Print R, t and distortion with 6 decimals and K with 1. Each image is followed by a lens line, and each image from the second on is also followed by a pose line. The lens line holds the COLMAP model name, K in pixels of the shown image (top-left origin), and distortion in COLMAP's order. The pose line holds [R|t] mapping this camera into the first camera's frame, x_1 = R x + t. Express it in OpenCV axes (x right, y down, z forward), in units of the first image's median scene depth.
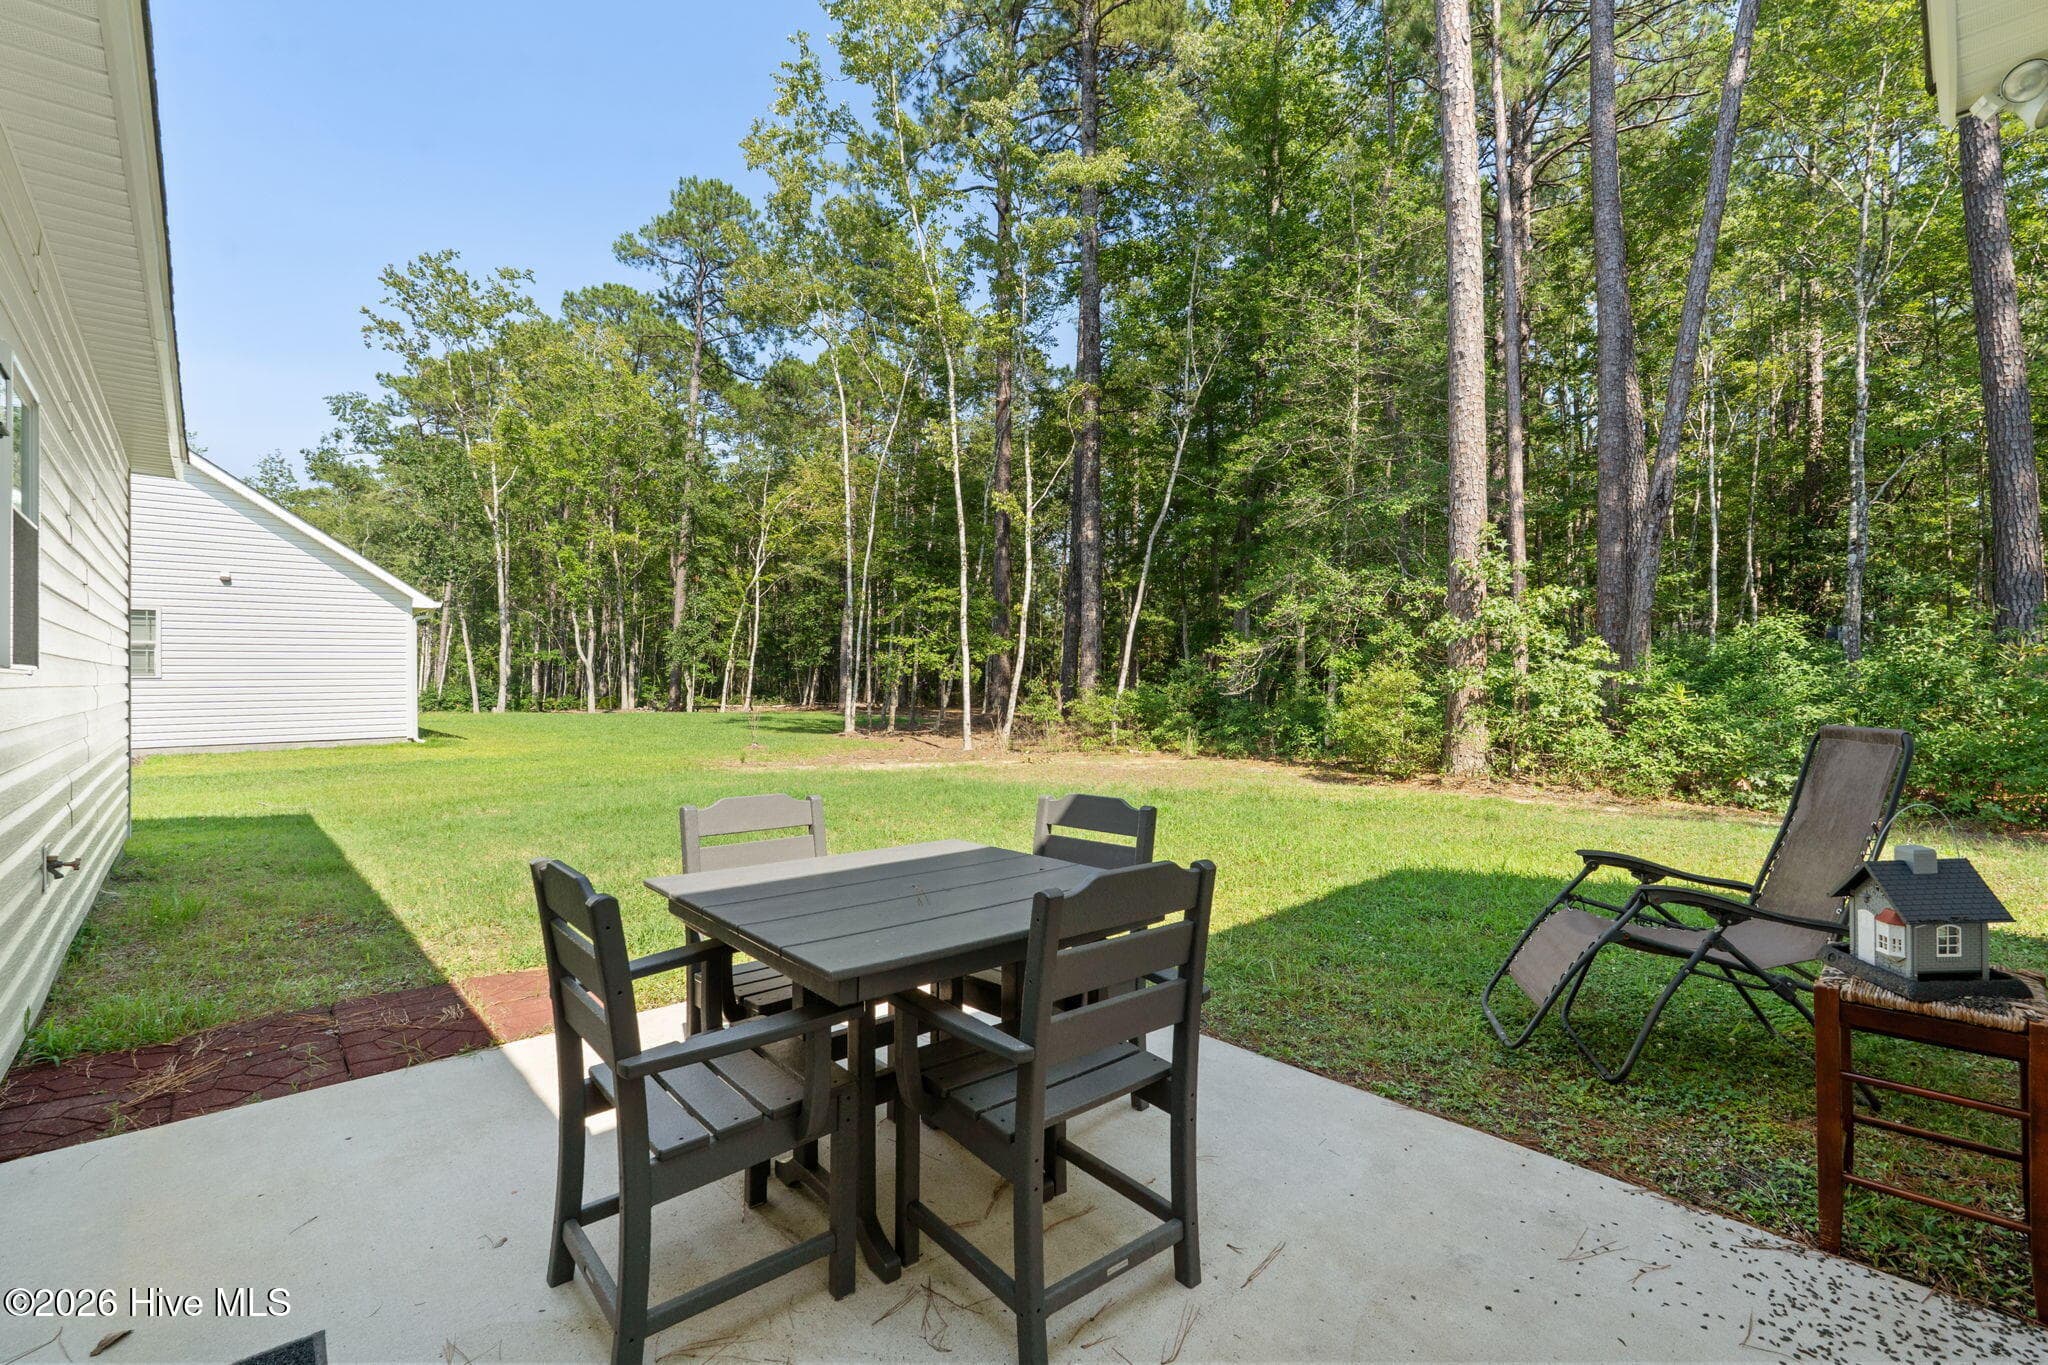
lens RADIAL K [[948.8, 0, 1024.0], [0, 948.8, 682.5], [0, 0, 1]] dist [-0.016624, 0.000241]
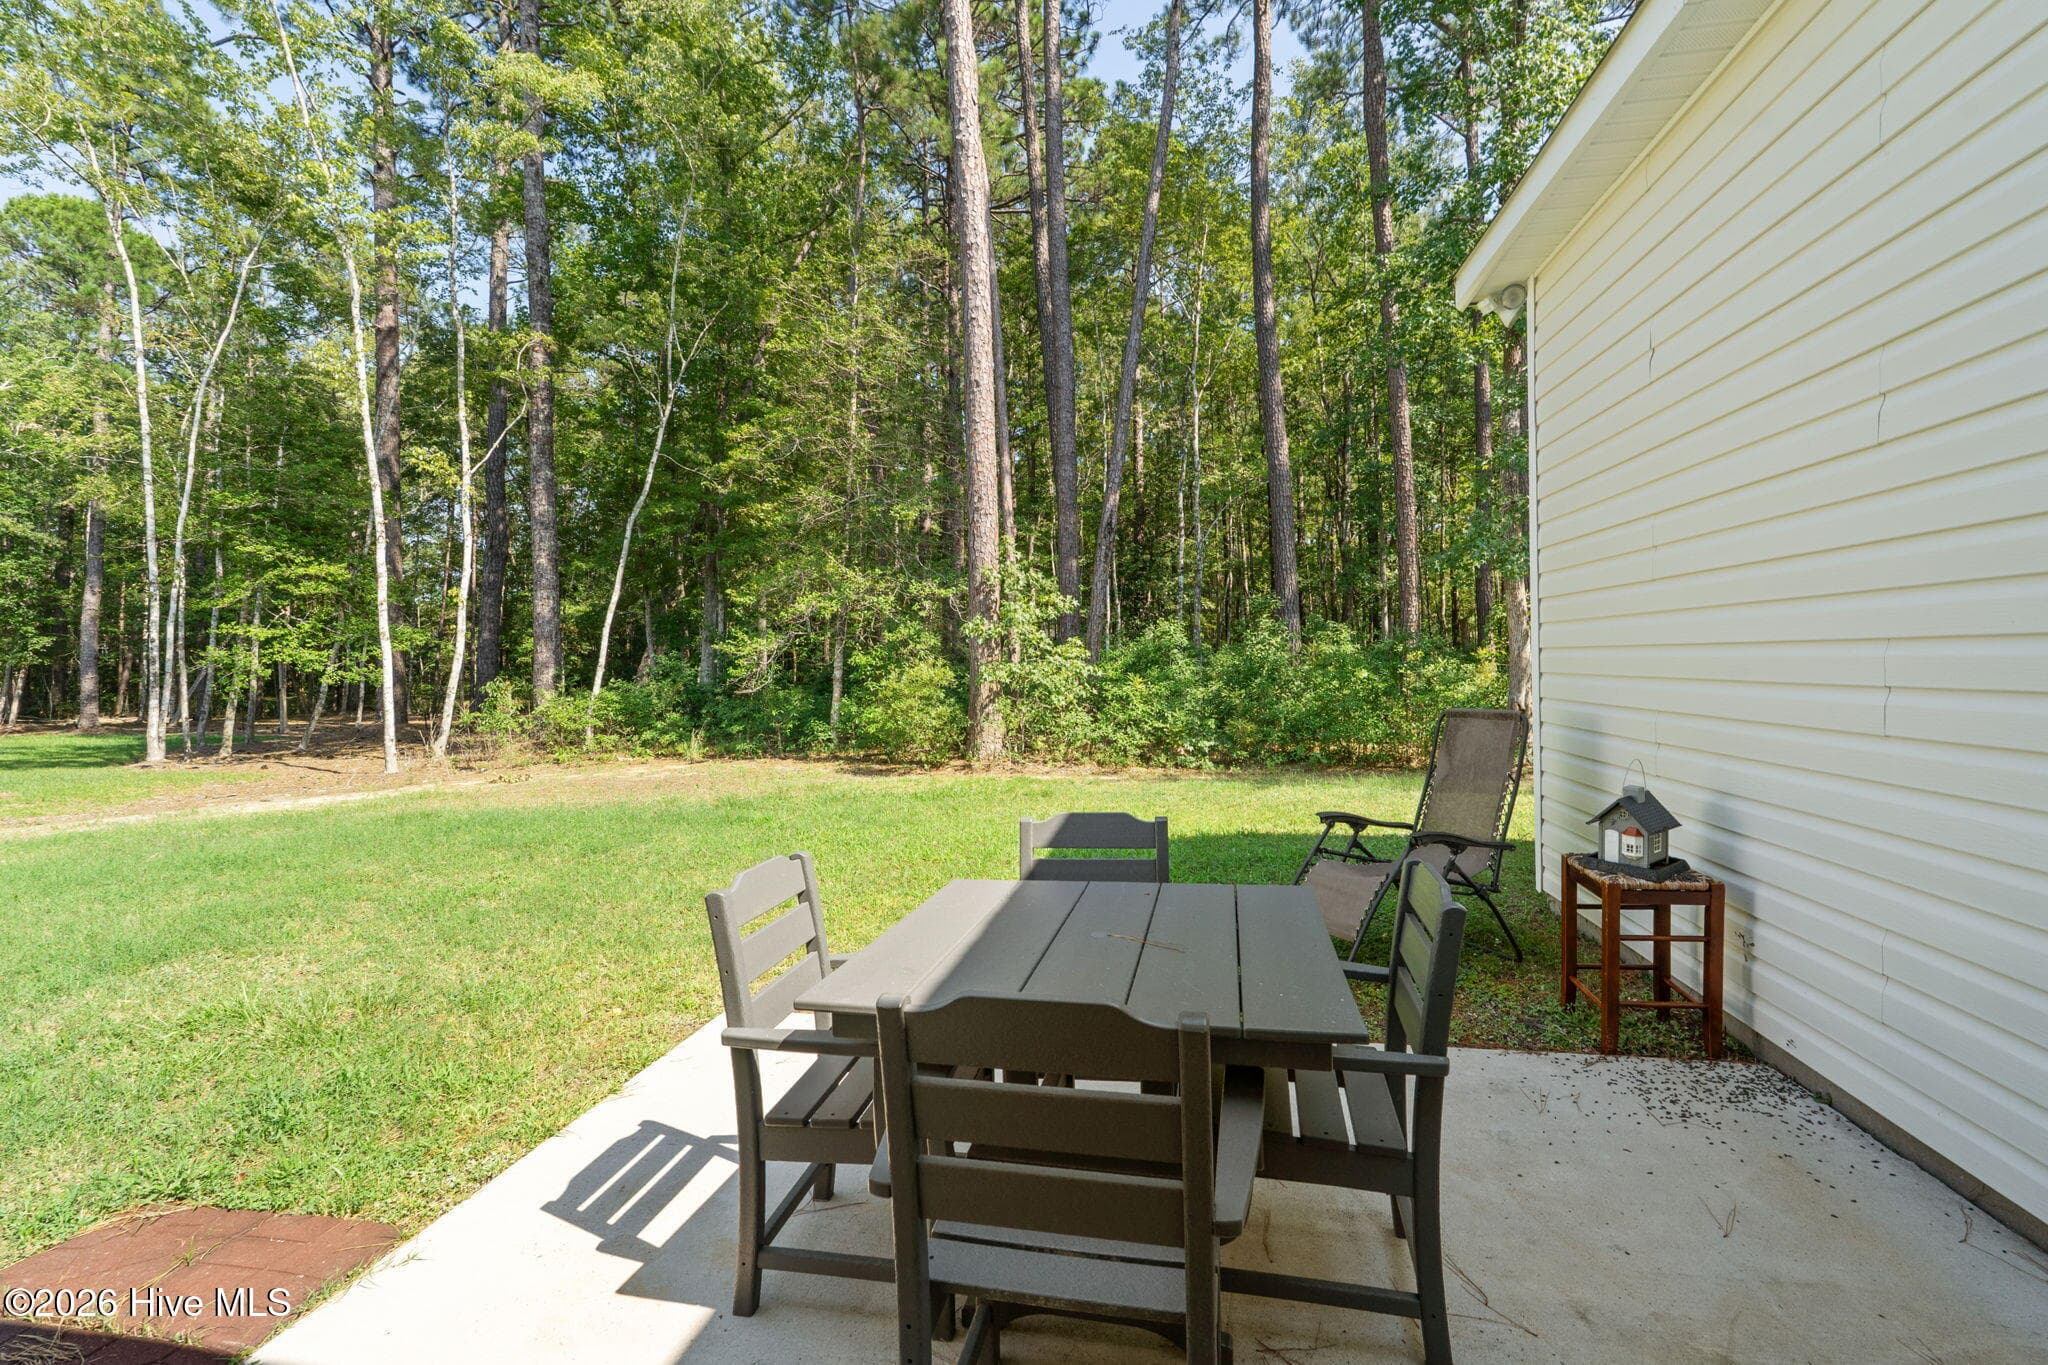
lens RADIAL K [[939.4, 0, 1024.0], [0, 939.4, 682.5], [0, 0, 1]] dist [-0.025020, 0.000017]
pose [[0.771994, -0.023892, 0.635181, -0.175015], [0.016942, 0.999712, 0.017012, -0.009327], [-0.635405, -0.002372, 0.772176, 0.090885]]
